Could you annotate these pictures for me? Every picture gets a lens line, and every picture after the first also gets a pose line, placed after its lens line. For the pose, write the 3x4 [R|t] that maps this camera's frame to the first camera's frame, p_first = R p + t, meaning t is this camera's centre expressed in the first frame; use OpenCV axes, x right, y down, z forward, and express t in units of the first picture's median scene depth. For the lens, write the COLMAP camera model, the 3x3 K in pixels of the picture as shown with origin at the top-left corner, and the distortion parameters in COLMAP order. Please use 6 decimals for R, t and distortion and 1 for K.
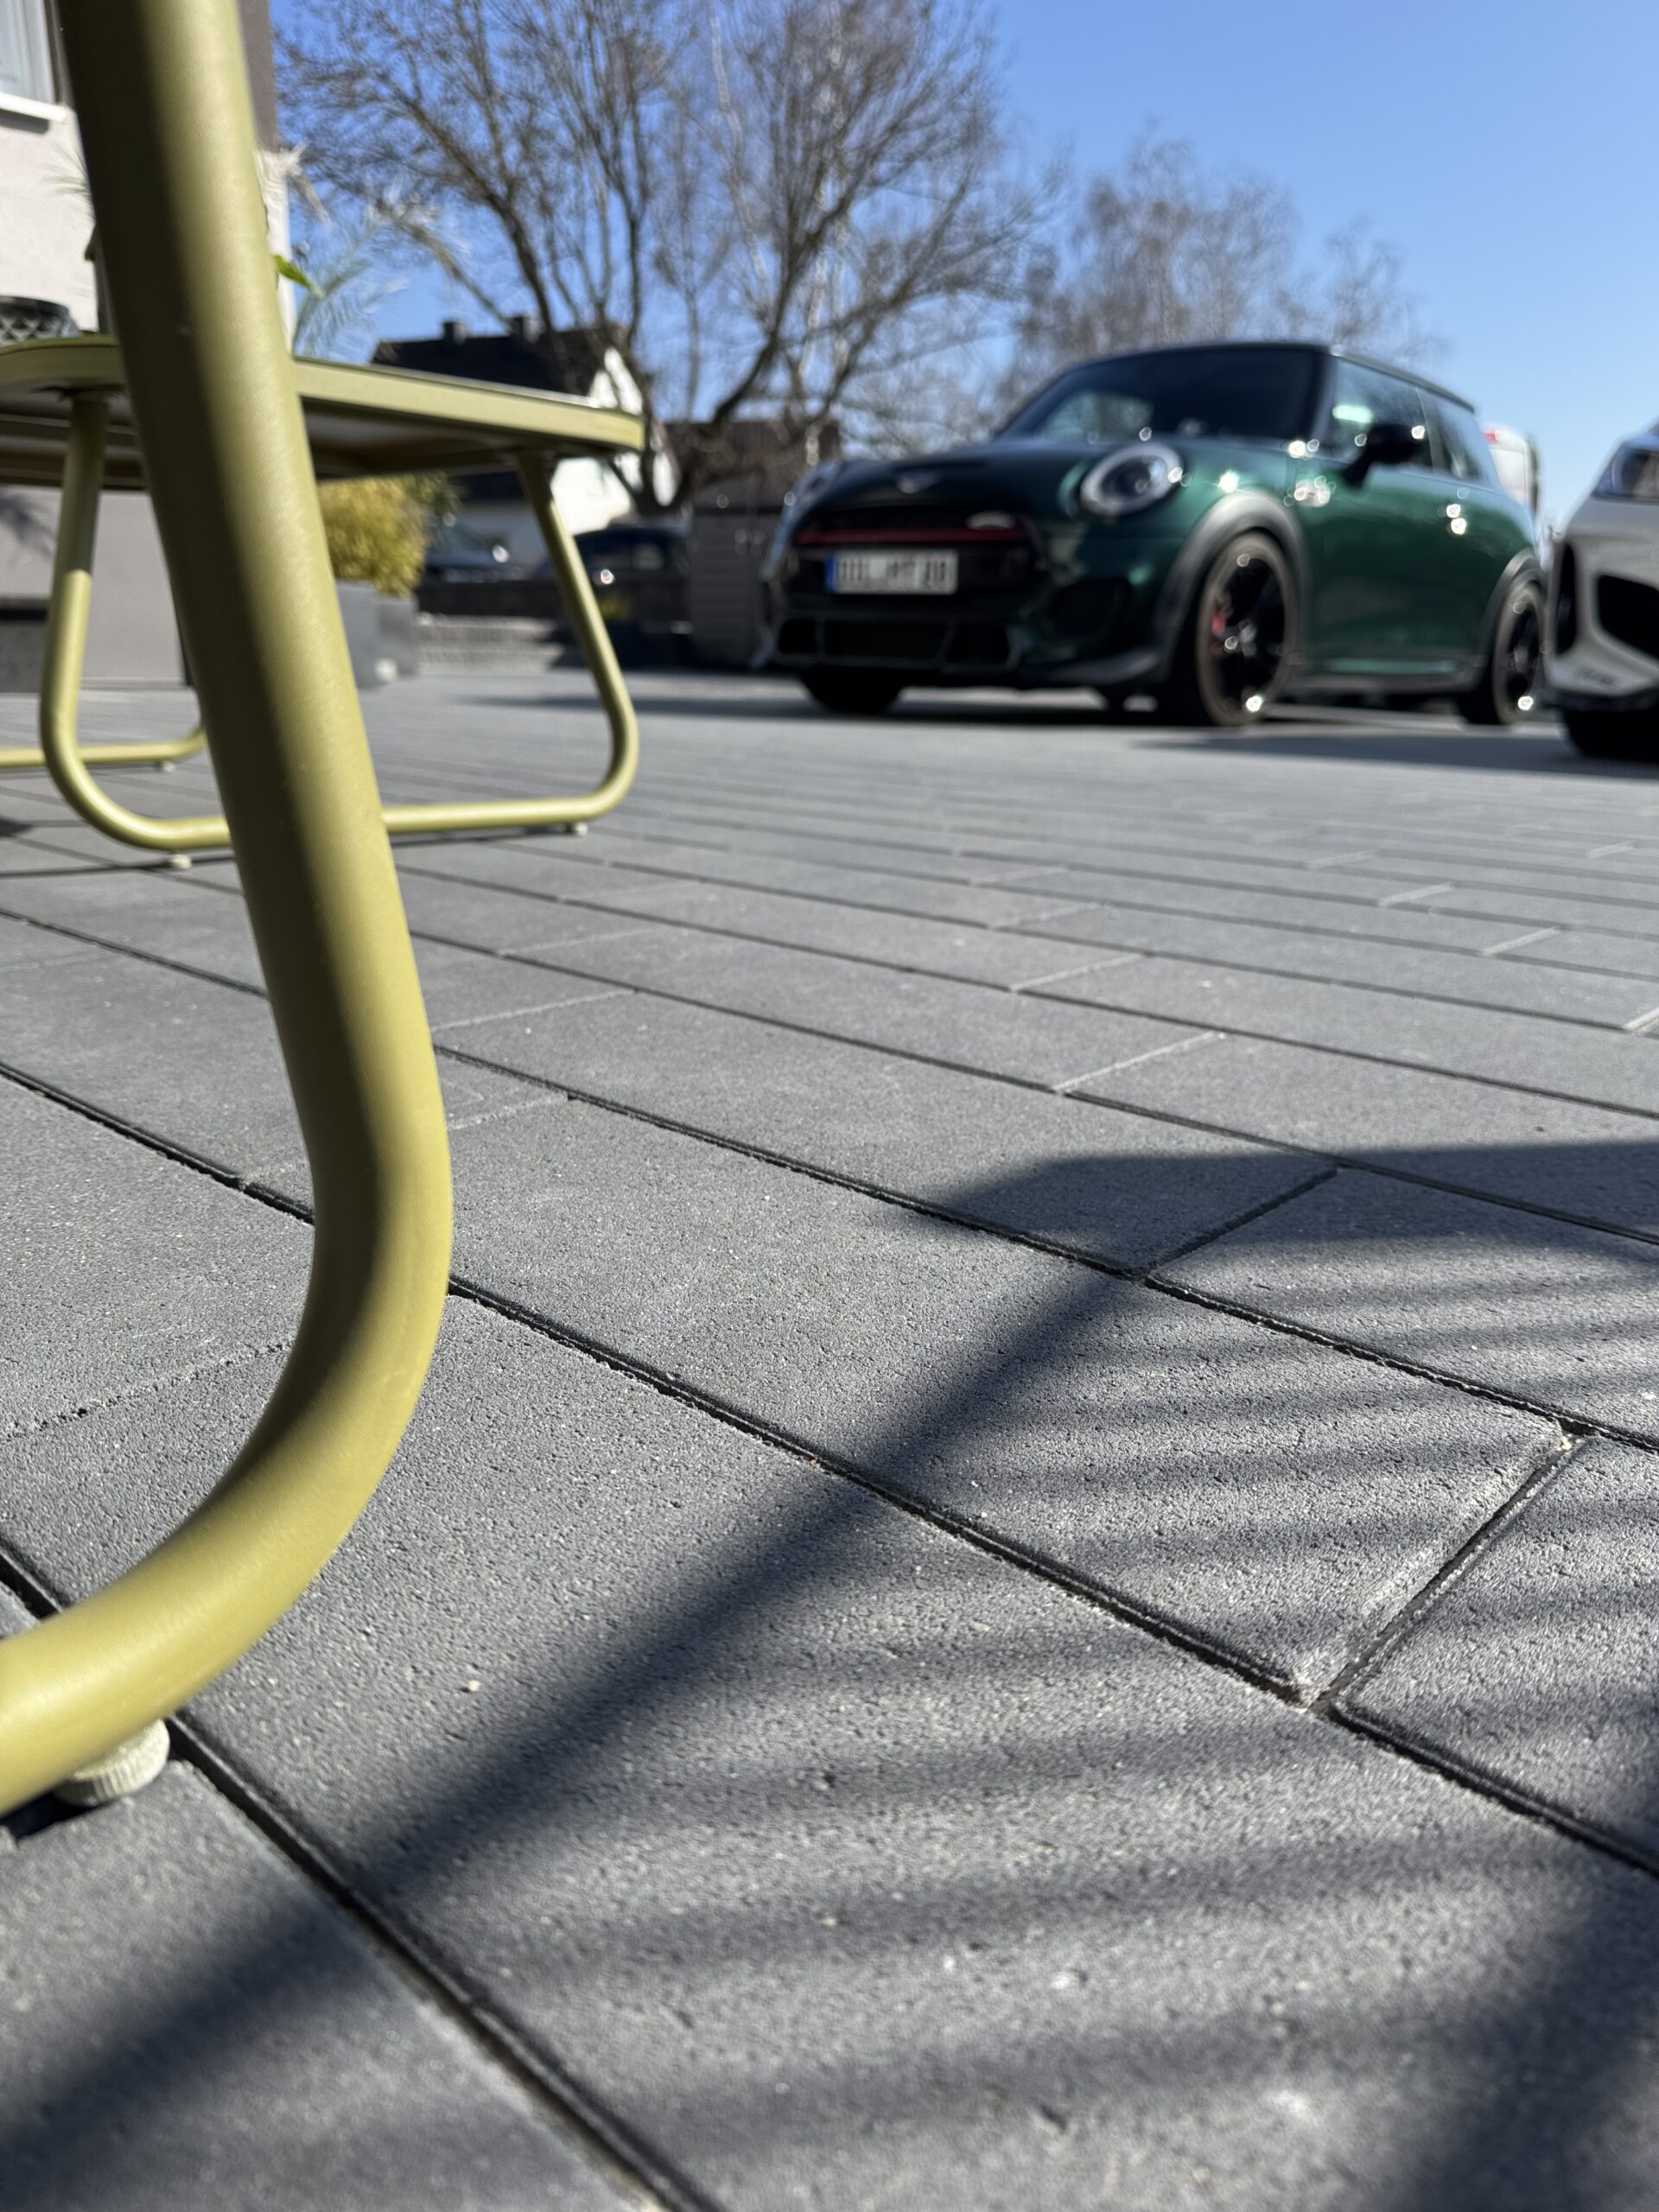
lens RADIAL K [[1553.1, 0, 822.0], [0, 1553.1, 1153.6], [0, 0, 1]] dist [0.002469, 0.005016]
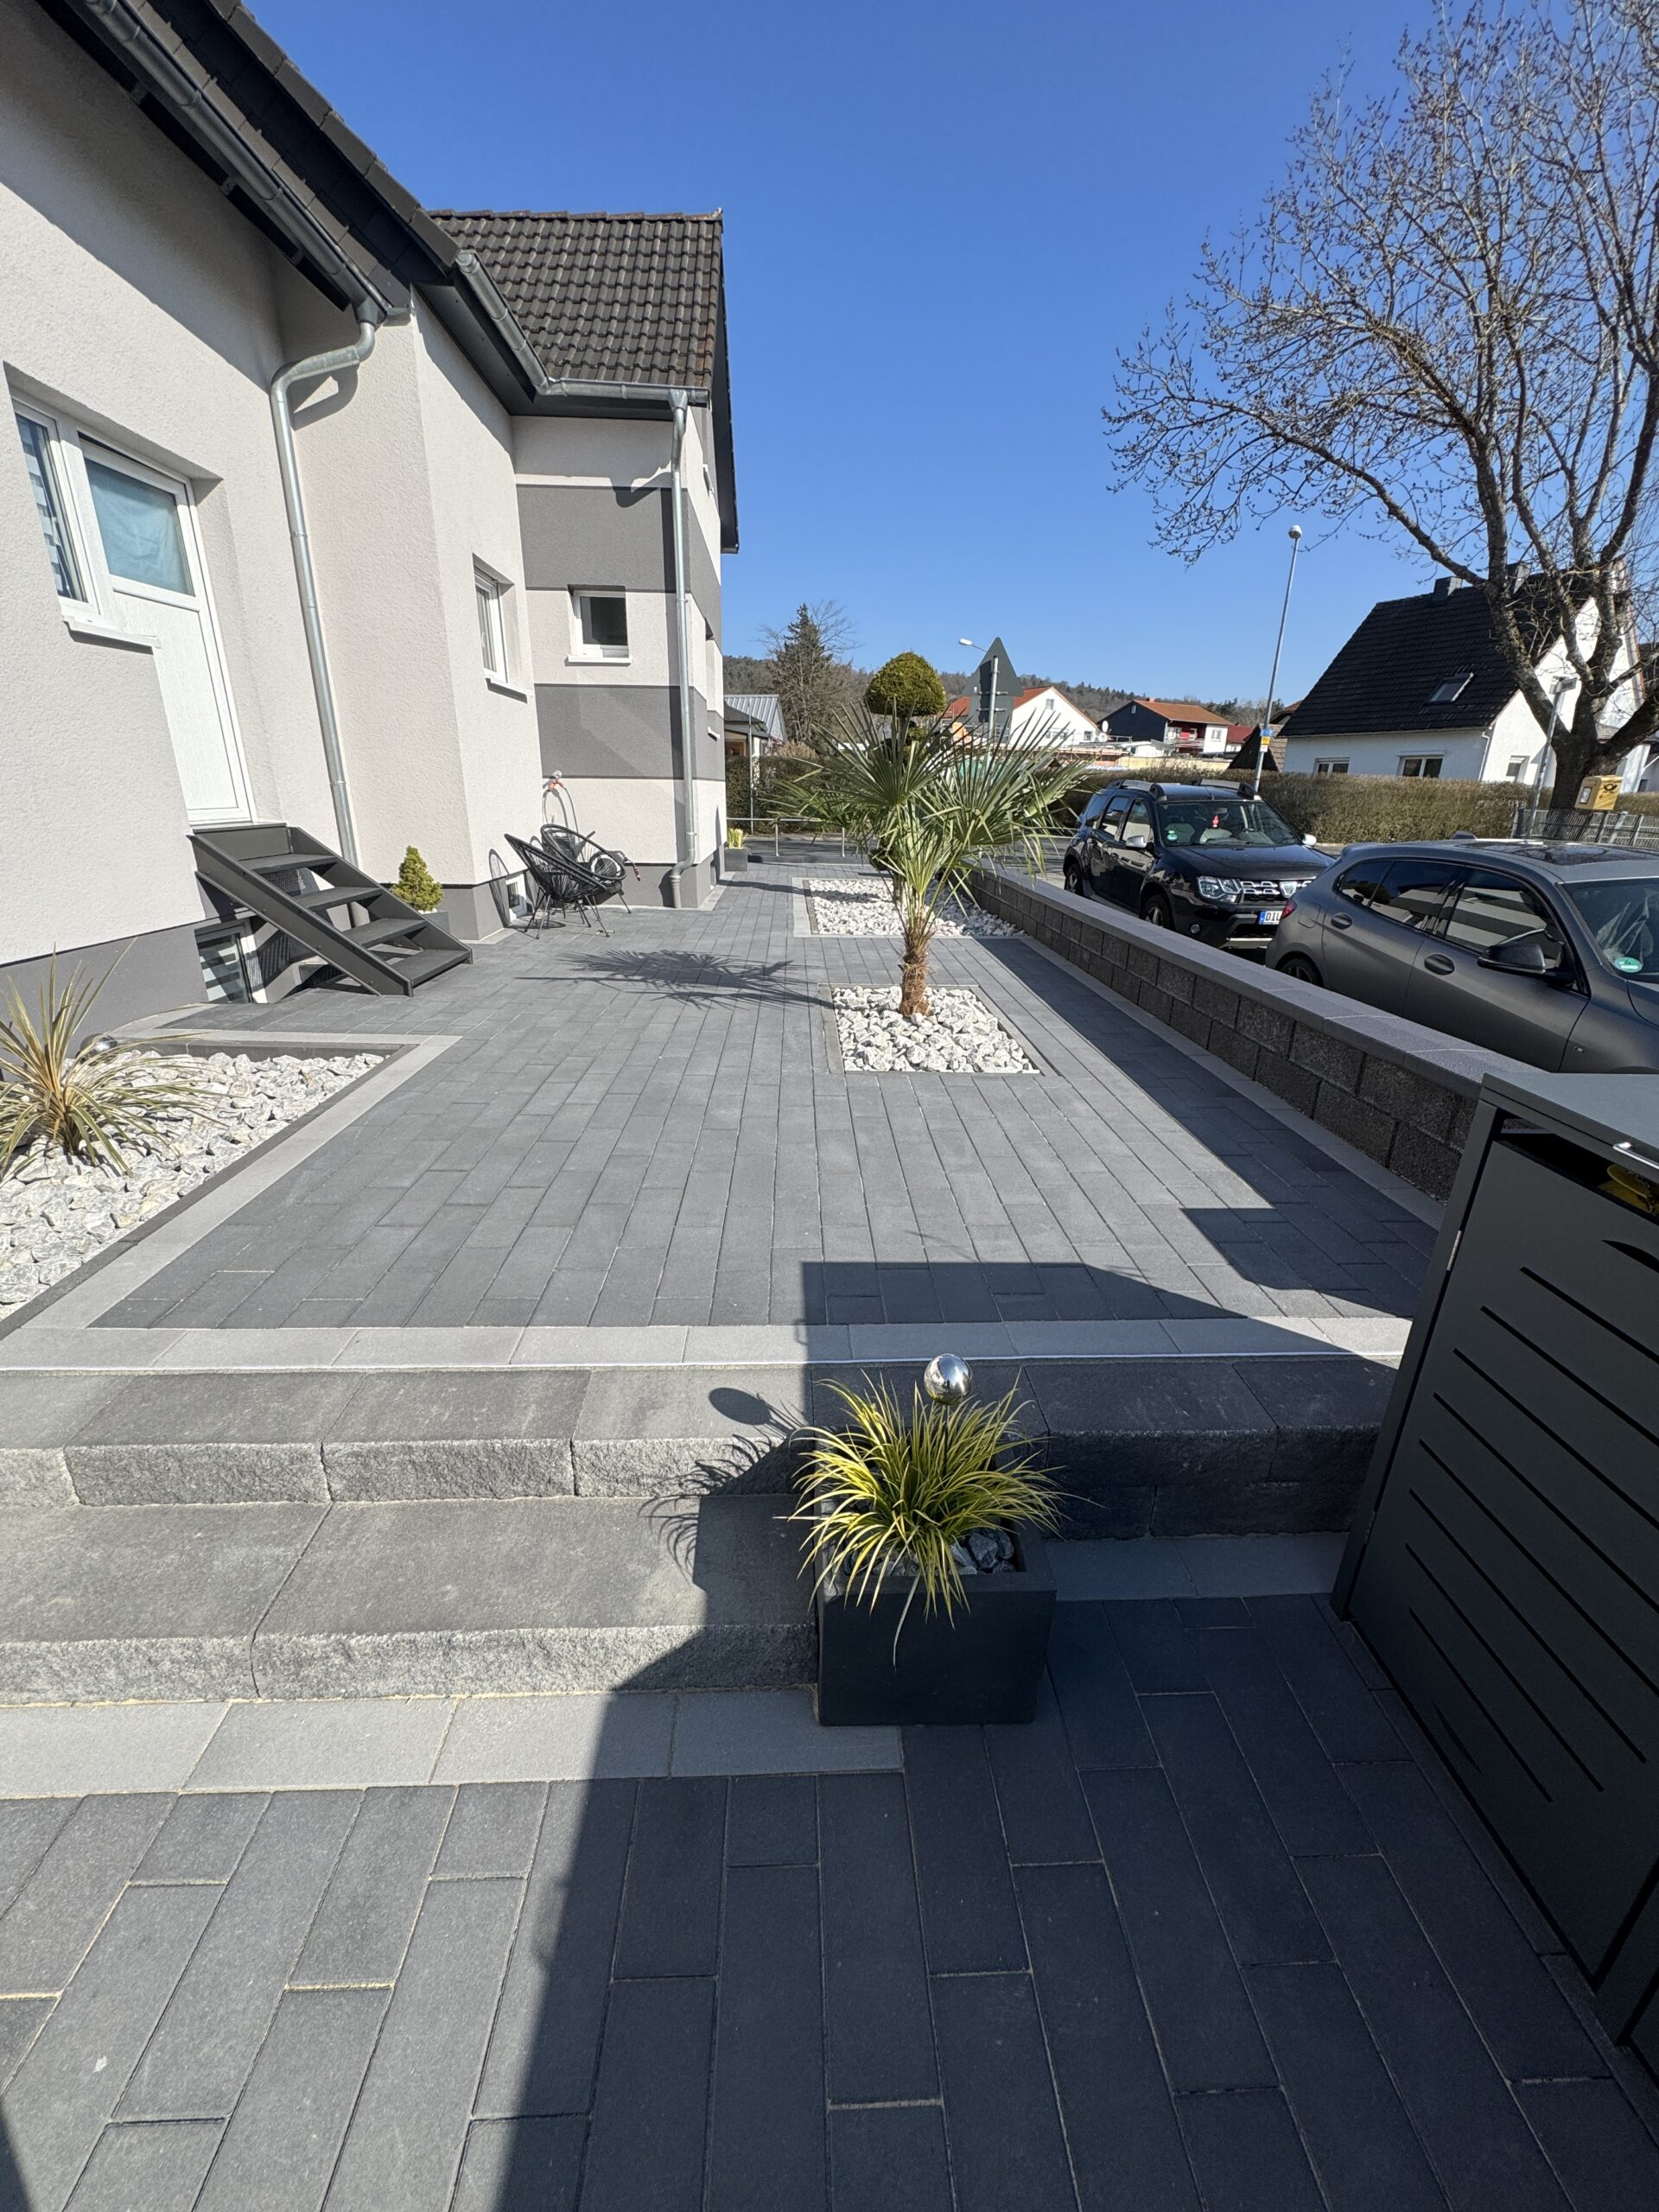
lens RADIAL K [[881.4, 0, 829.5], [0, 881.4, 1106.0], [0, 0, 1]] dist [0.021887, -0.010590]
pose [[0.706965, 0.243279, -0.664090, -0.027660], [-0.235247, 0.966399, 0.103591, -0.184155], [0.666977, 0.082990, 0.740442, 0.380417]]
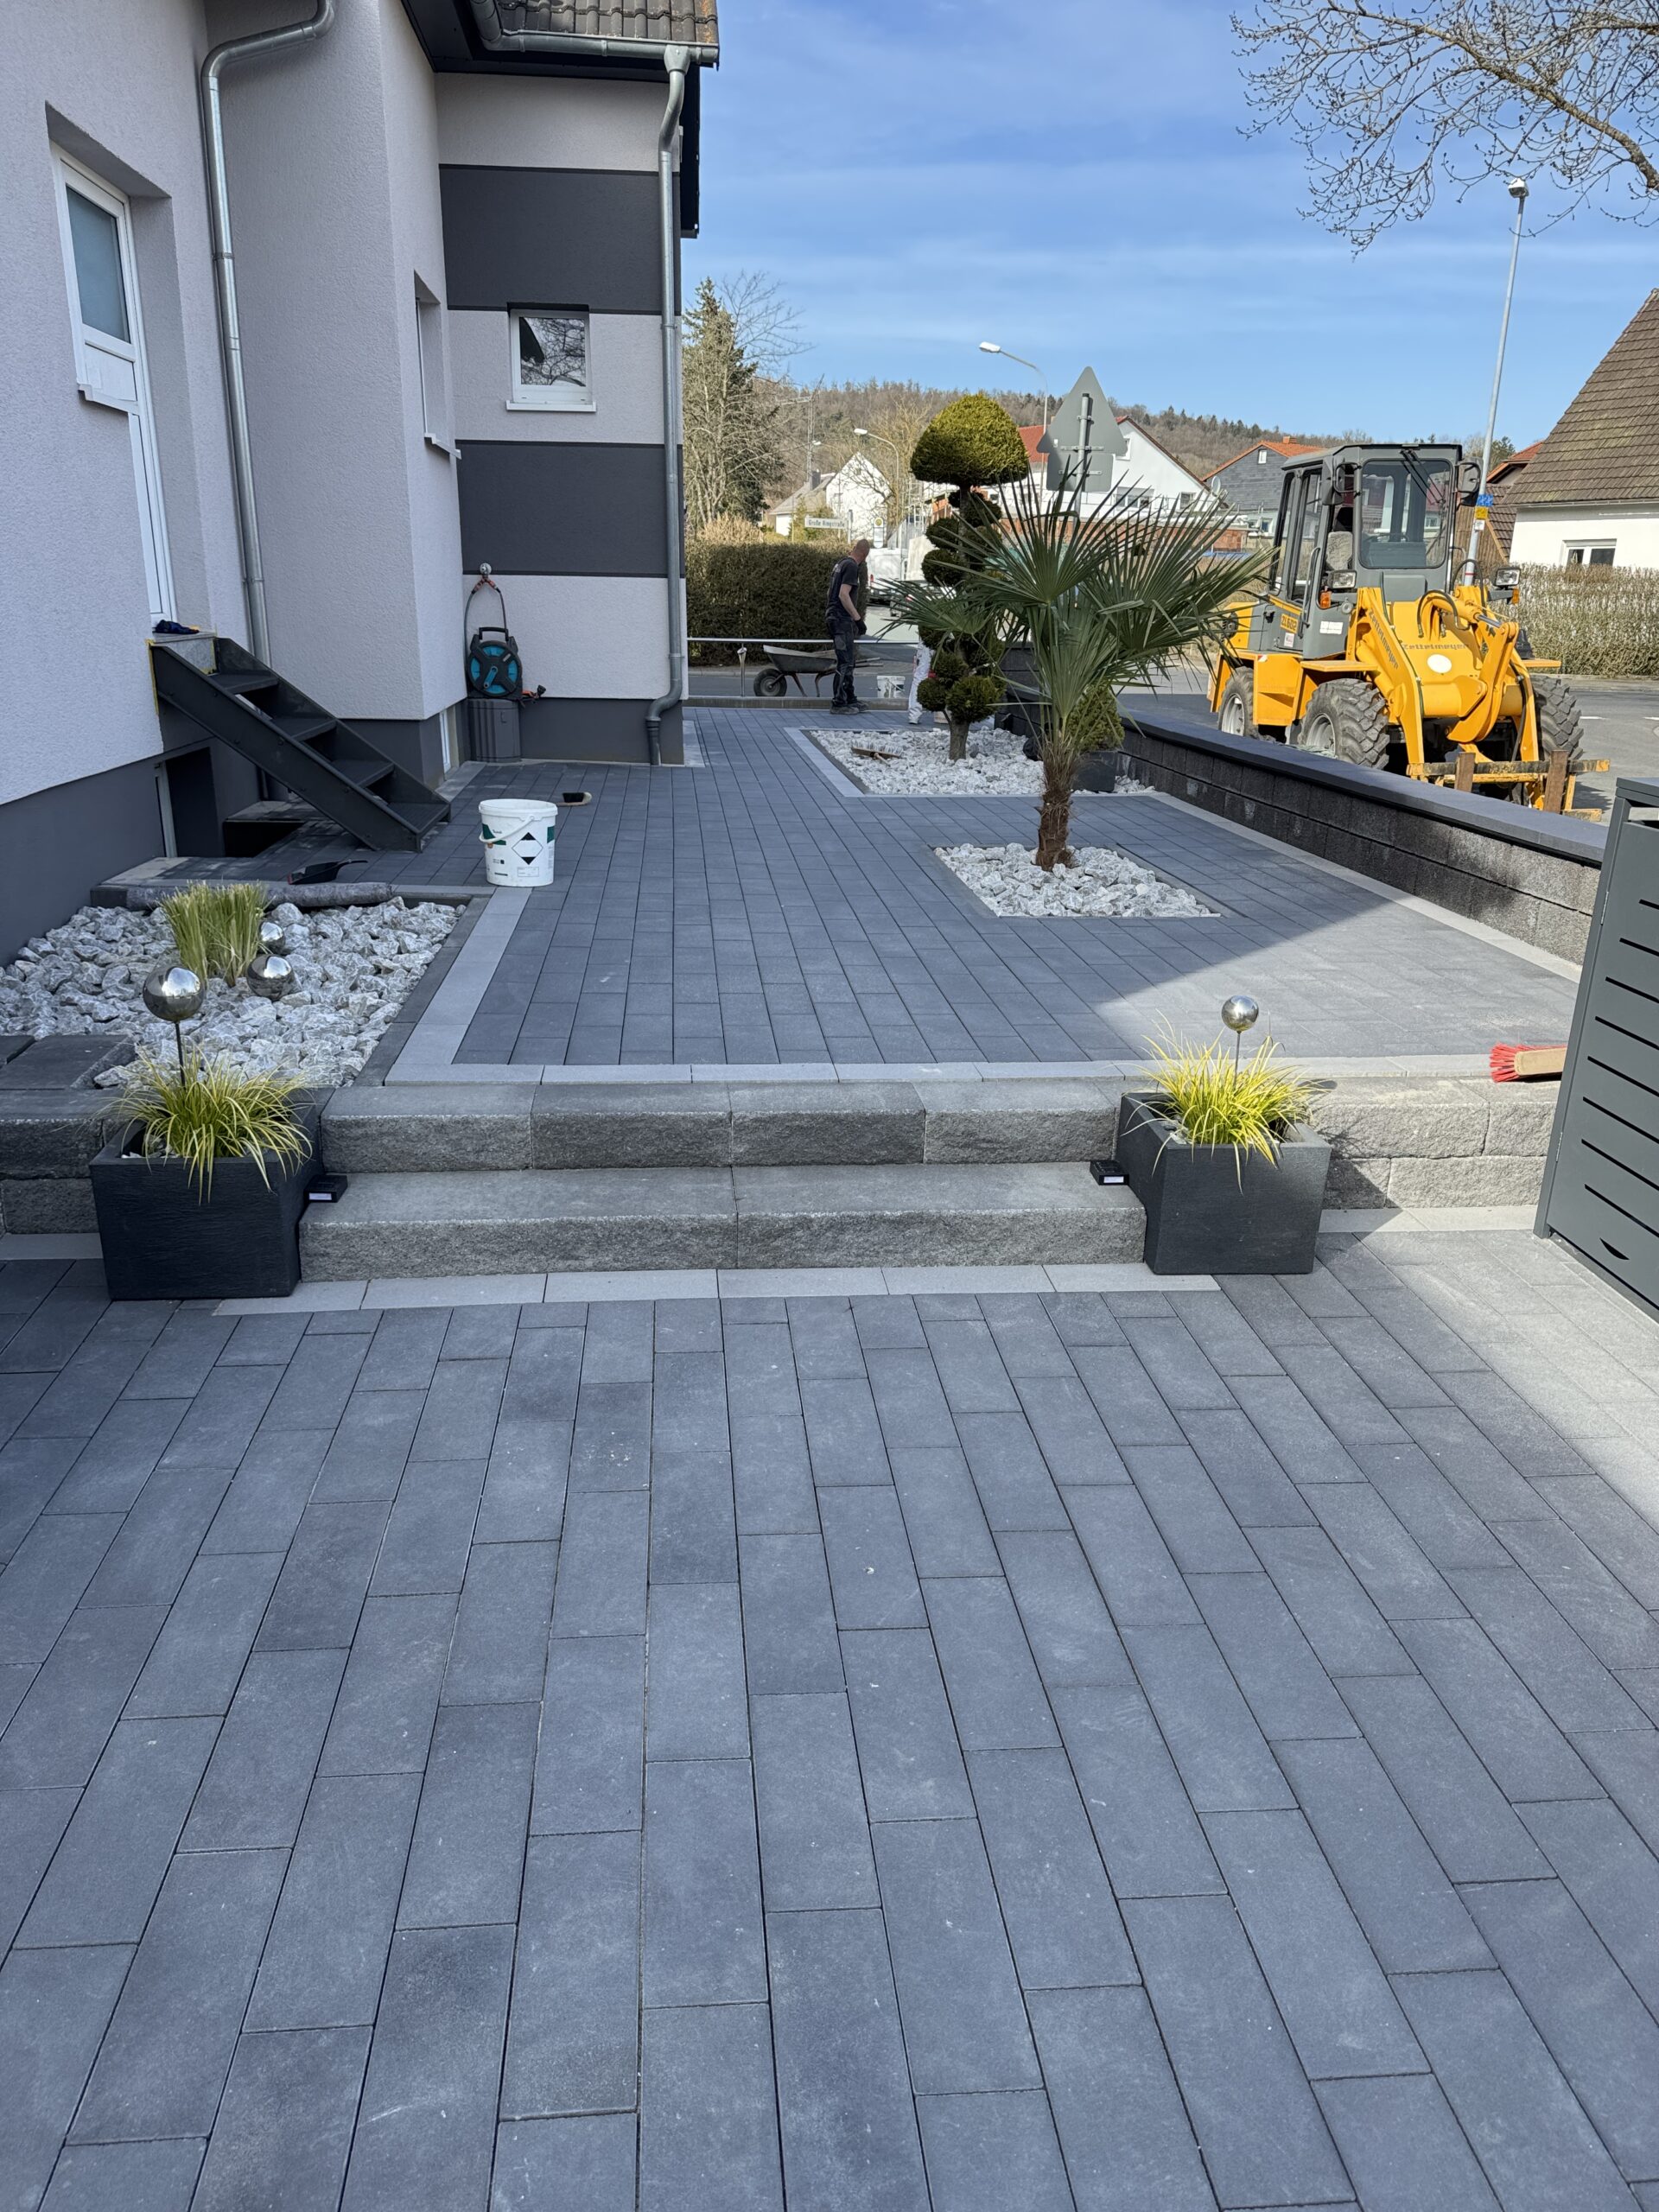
lens RADIAL K [[1553.1, 0, 822.0], [0, 1553.1, 1153.6], [0, 0, 1]] dist [0.002469, 0.005016]
pose [[0.742956, 0.228938, -0.628971, 0.007816], [-0.219413, 0.971066, 0.094280, -0.152941], [0.632357, 0.067959, 0.771691, 0.294436]]
